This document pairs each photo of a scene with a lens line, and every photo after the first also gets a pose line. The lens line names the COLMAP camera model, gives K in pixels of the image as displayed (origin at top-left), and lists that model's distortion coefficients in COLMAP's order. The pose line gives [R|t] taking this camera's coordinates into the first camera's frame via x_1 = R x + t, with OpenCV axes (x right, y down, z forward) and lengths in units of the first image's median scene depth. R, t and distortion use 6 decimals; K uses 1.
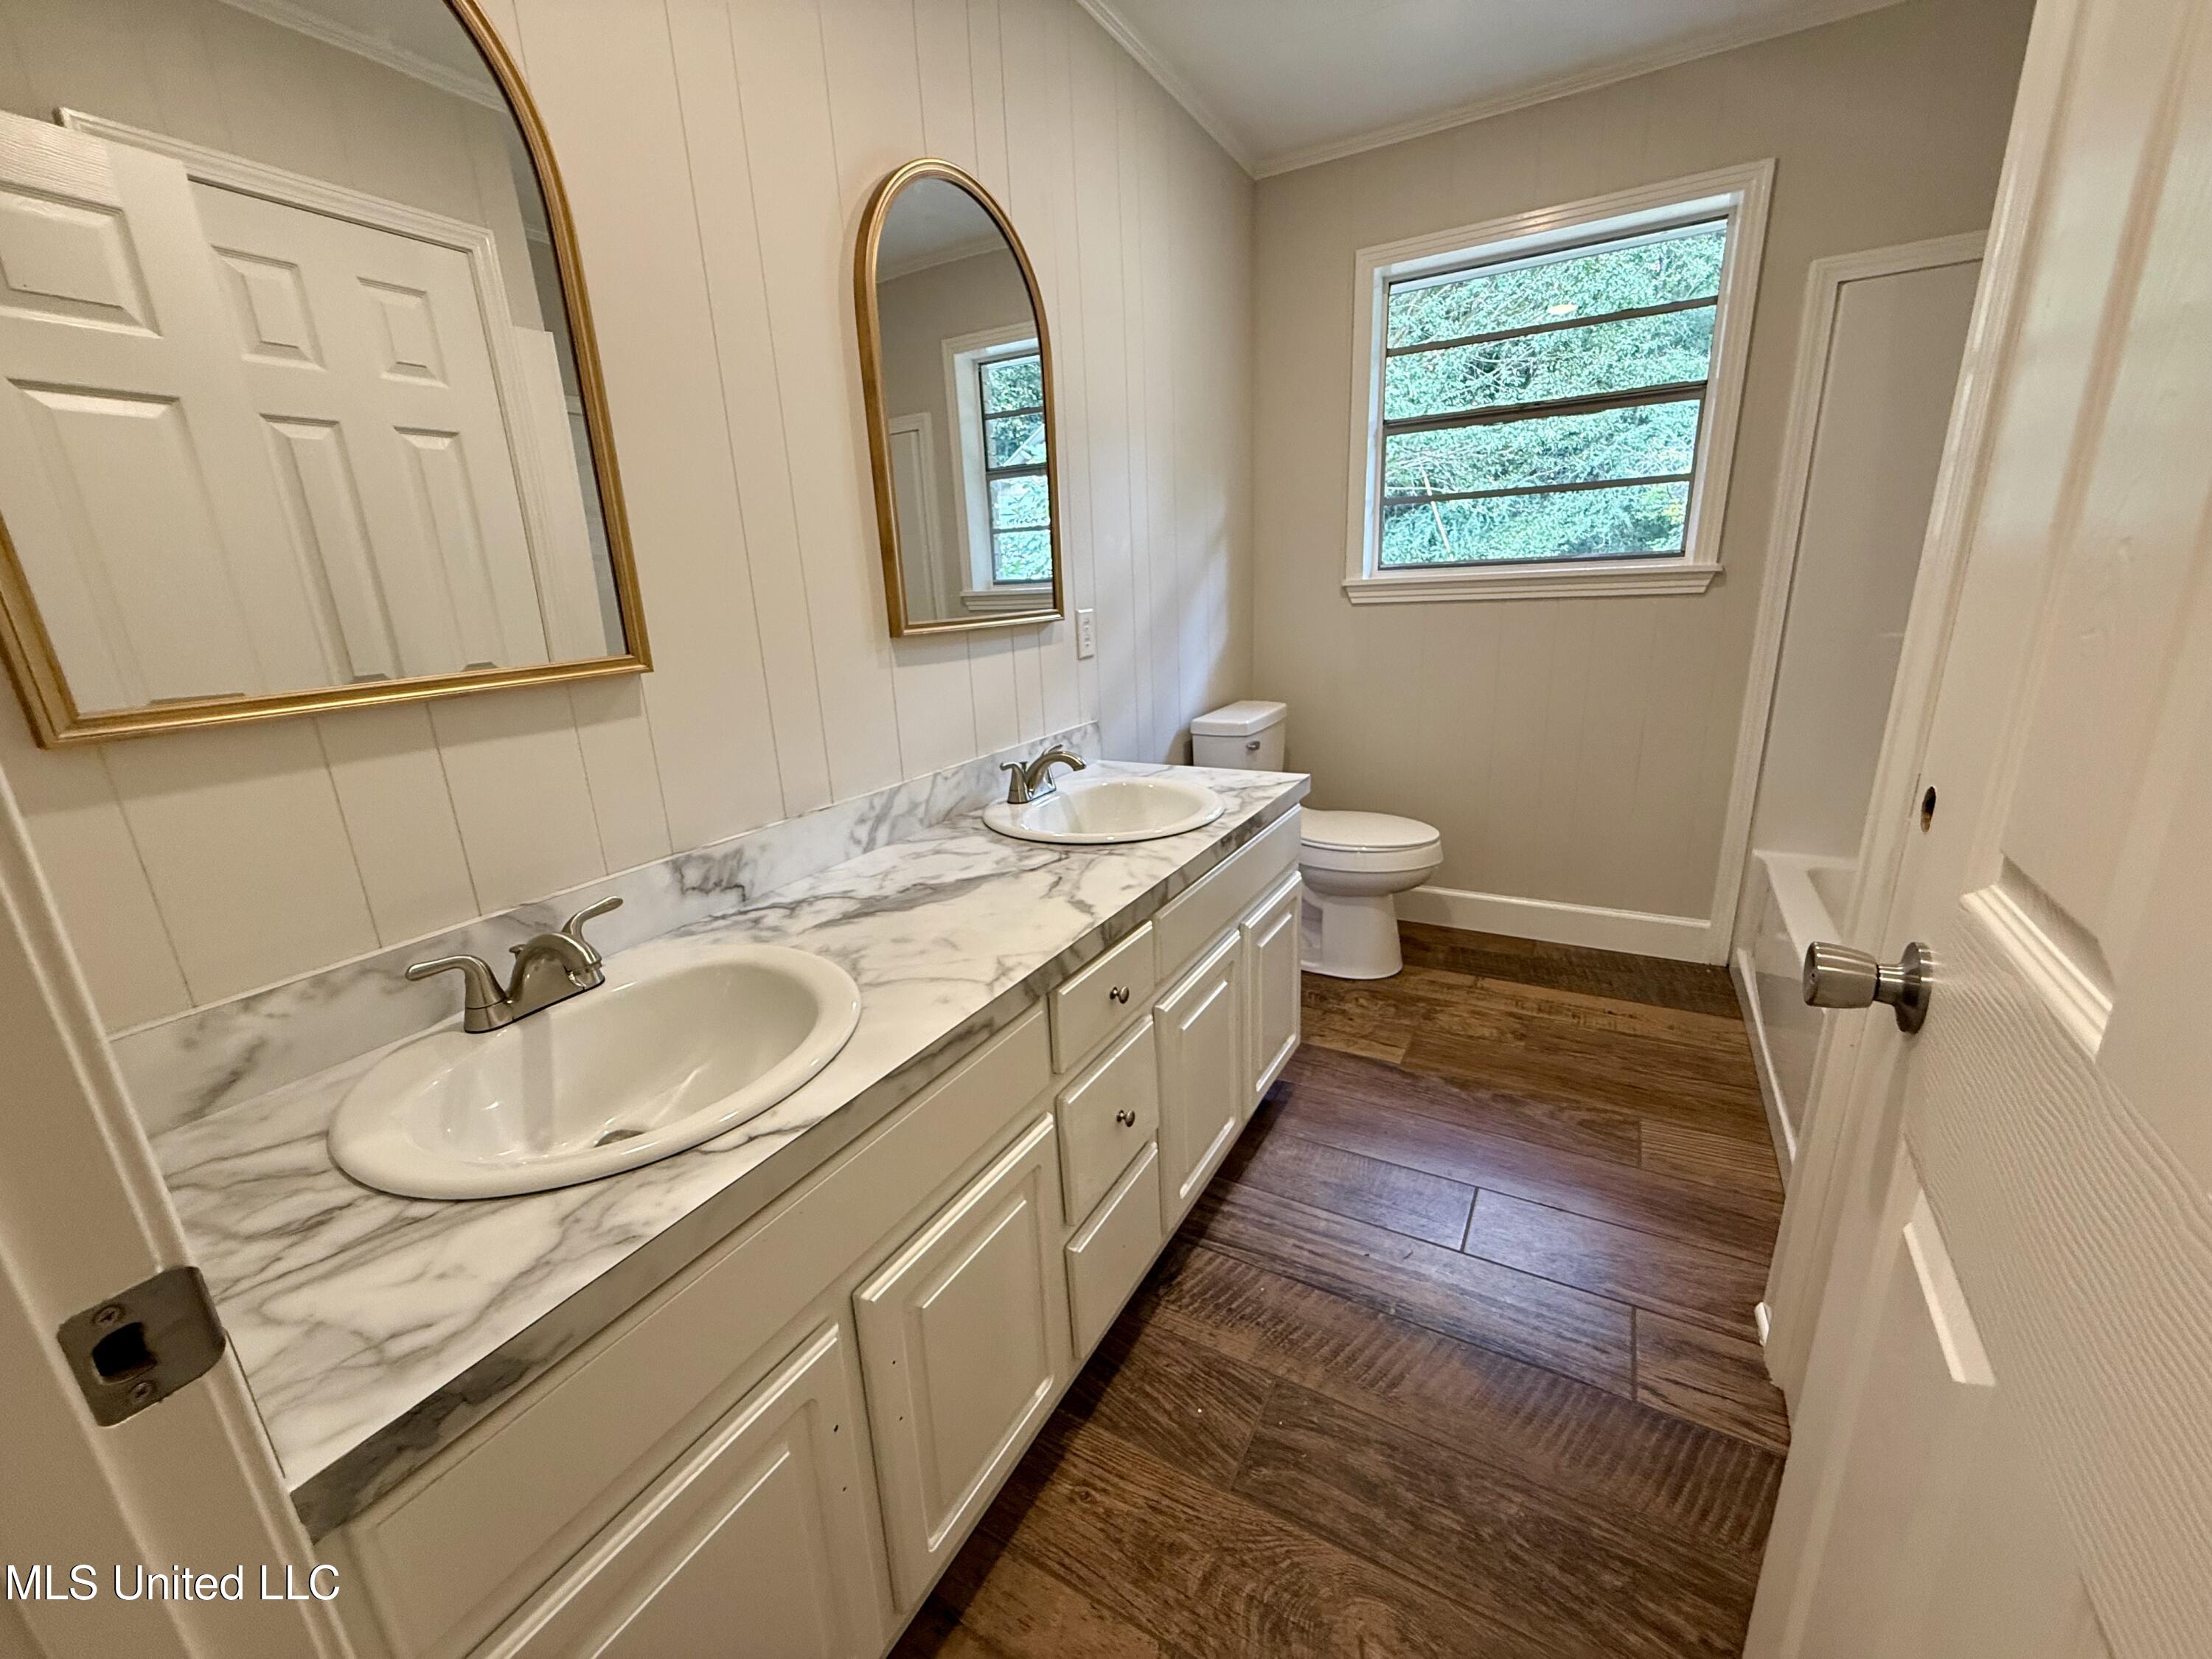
lens RADIAL K [[880.5, 0, 1111.4], [0, 880.5, 827.4], [0, 0, 1]] dist [0.000895, 0.000197]
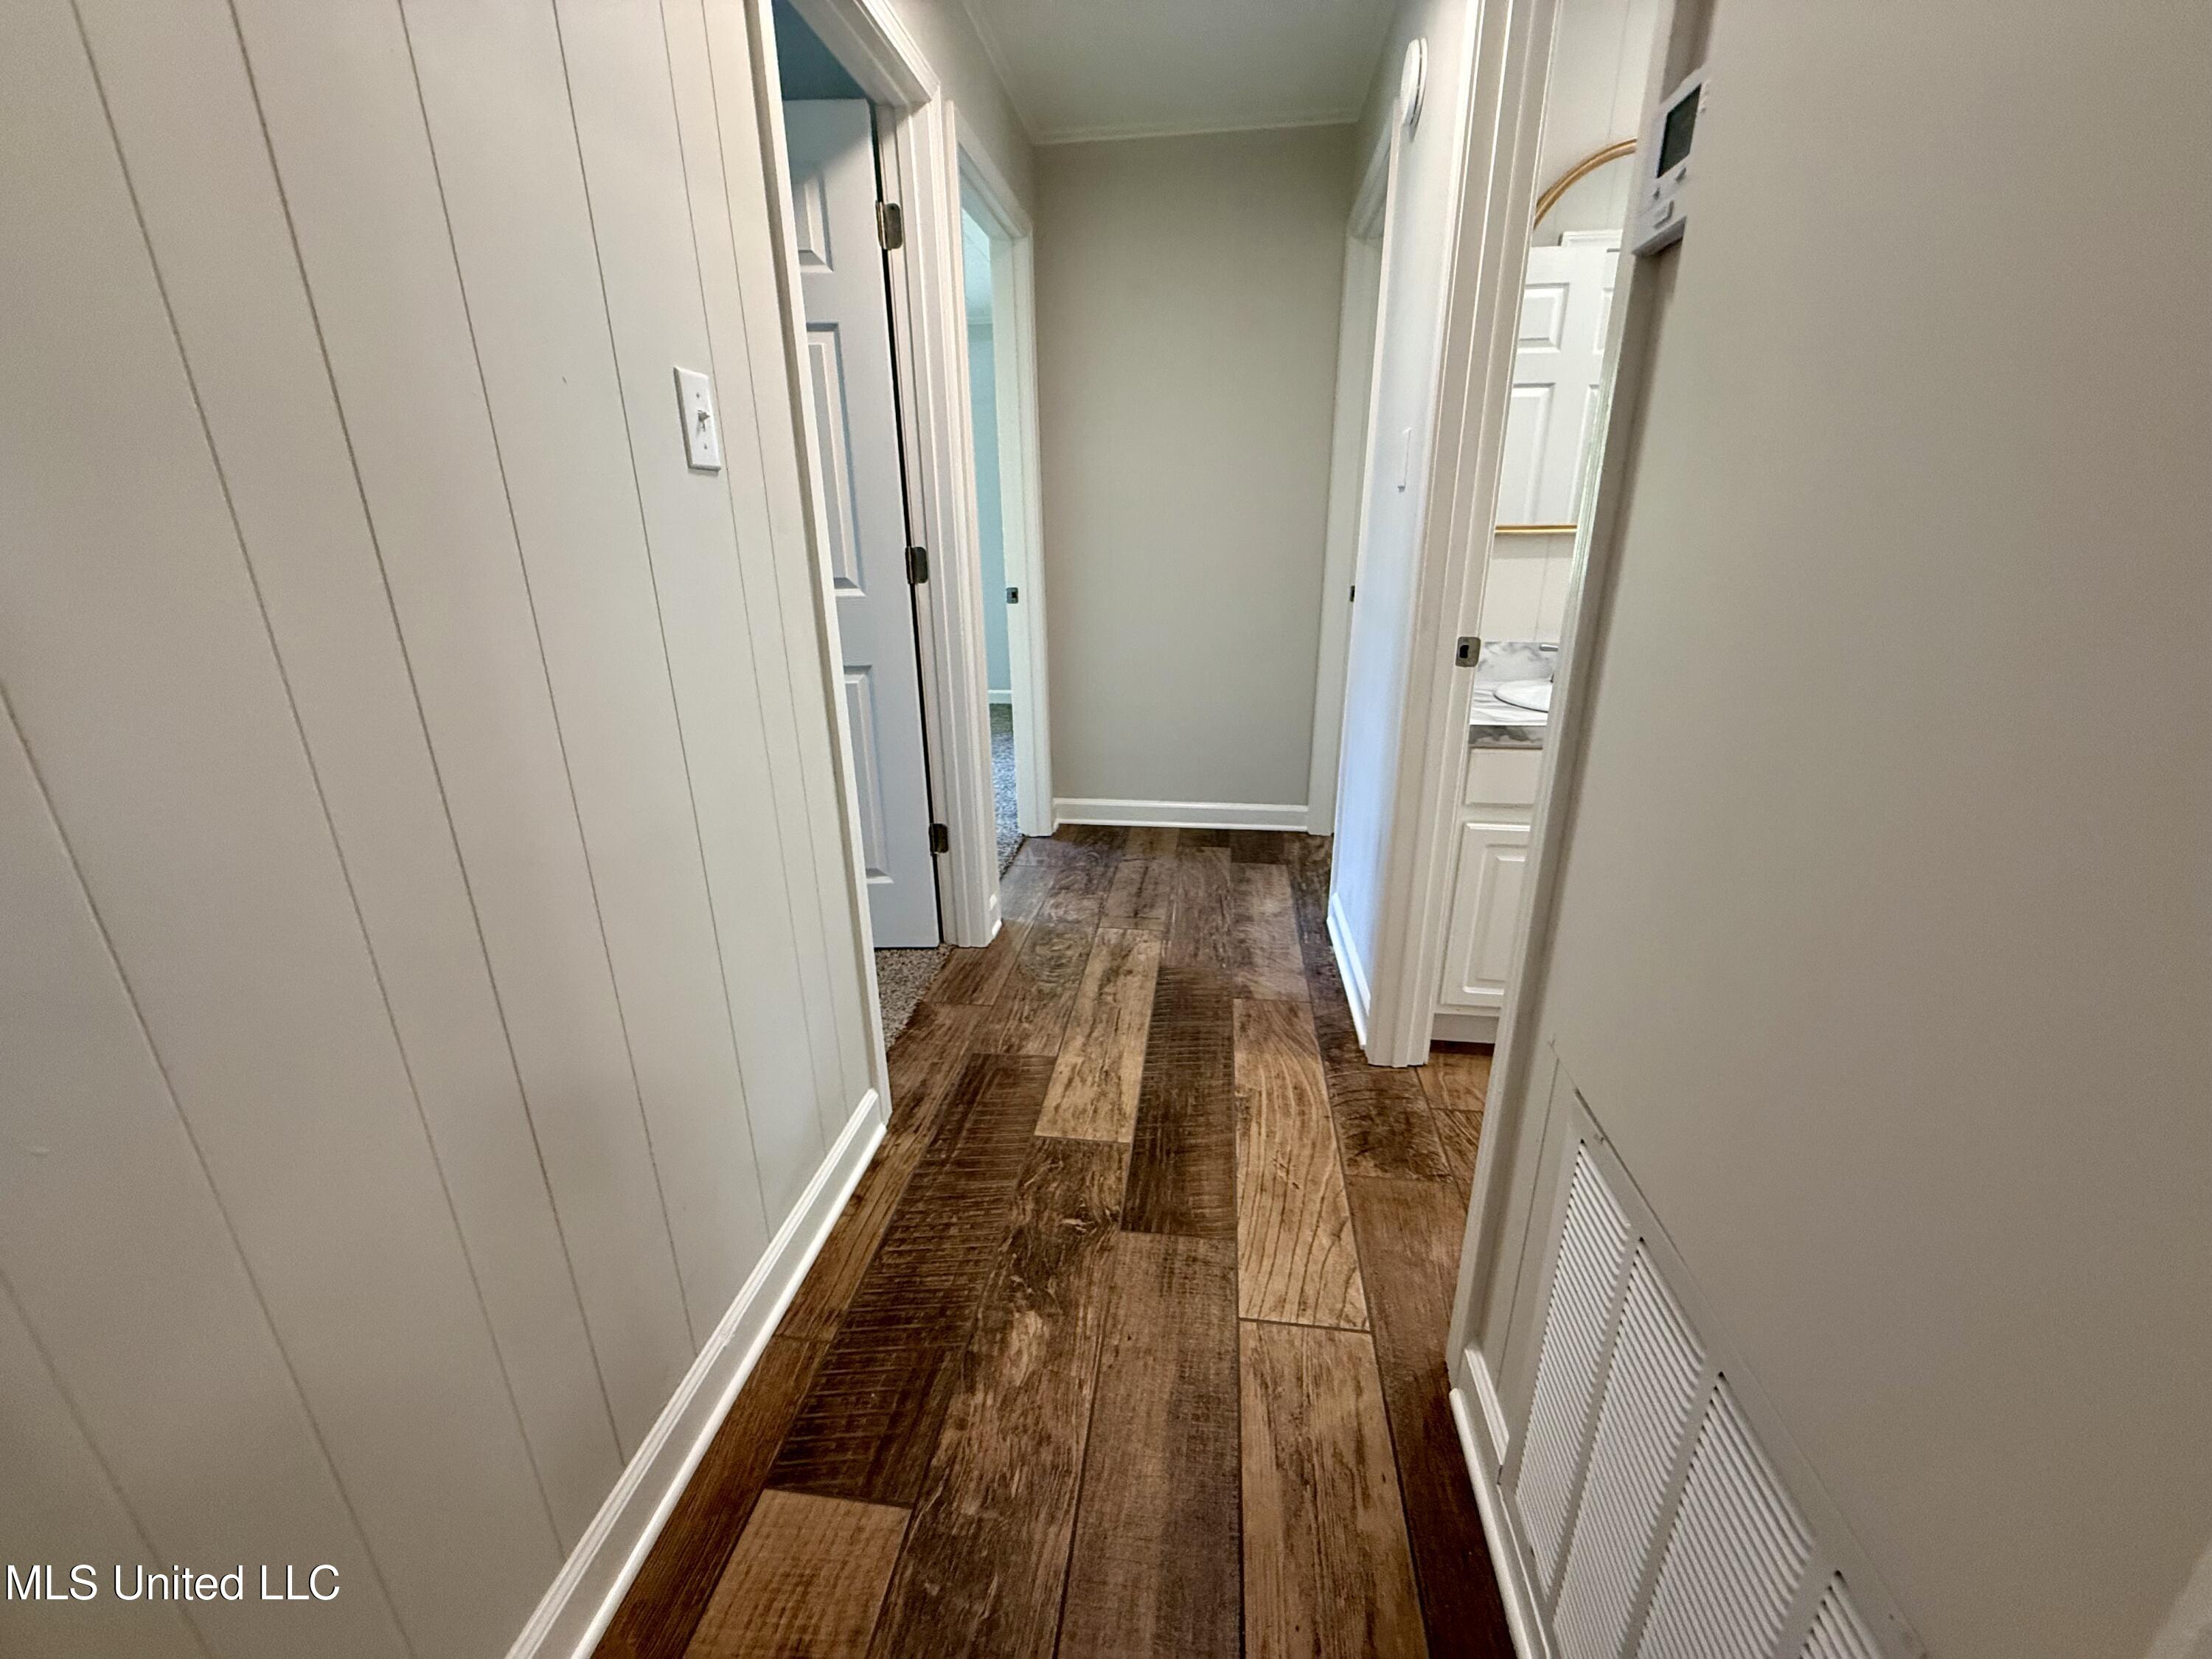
lens RADIAL K [[880.5, 0, 1109.9], [0, 880.5, 831.2], [0, 0, 1]] dist [0.000895, 0.000197]
pose [[0.379499, 0.339743, -0.860555, 0.957761], [-0.259588, 0.931875, 0.253423, 0.327267], [0.888029, 0.127216, 0.441839, -1.000809]]
